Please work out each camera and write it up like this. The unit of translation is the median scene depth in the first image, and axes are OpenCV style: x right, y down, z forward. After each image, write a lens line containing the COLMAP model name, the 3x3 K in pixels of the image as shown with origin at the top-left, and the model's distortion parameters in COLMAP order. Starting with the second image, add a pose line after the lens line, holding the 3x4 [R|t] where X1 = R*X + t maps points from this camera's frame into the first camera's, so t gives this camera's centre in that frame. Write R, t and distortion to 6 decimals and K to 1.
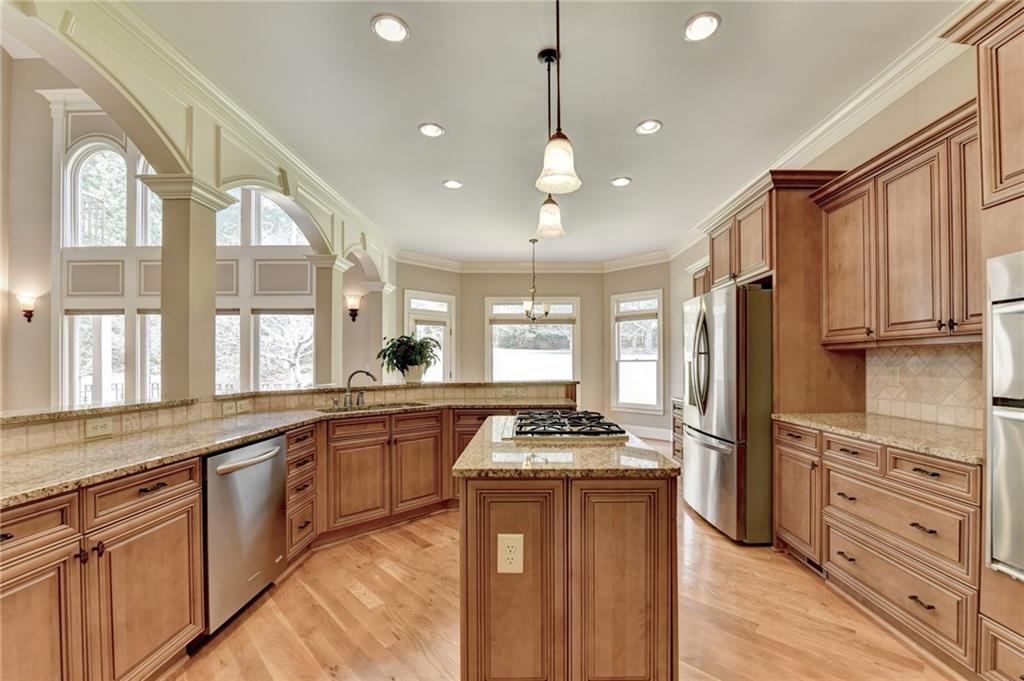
lens RADIAL K [[418.4, 0, 547.9], [0, 418.4, 364.9], [0, 0, 1]] dist [-0.027575, -0.000411]
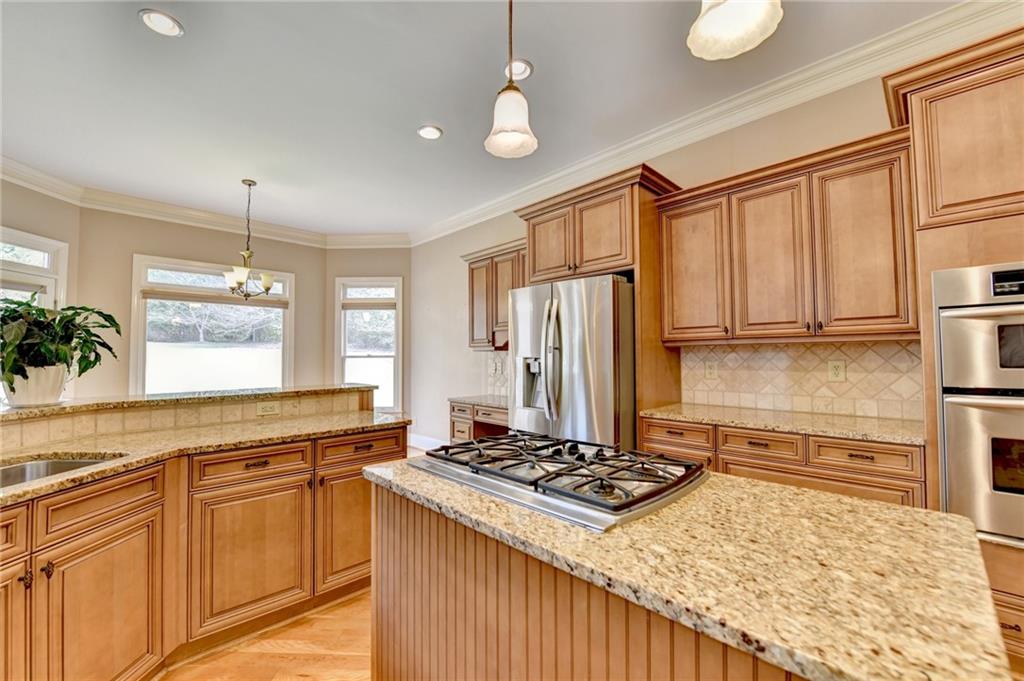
lens RADIAL K [[407.0, 0, 512.1], [0, 407.0, 343.2], [0, 0, 1]] dist [-0.013808, -0.000314]
pose [[0.749339, 0.022827, 0.661793, -0.272362], [0.006302, 0.999115, -0.041598, -0.003542], [-0.662156, 0.035342, 0.748532, 0.414827]]
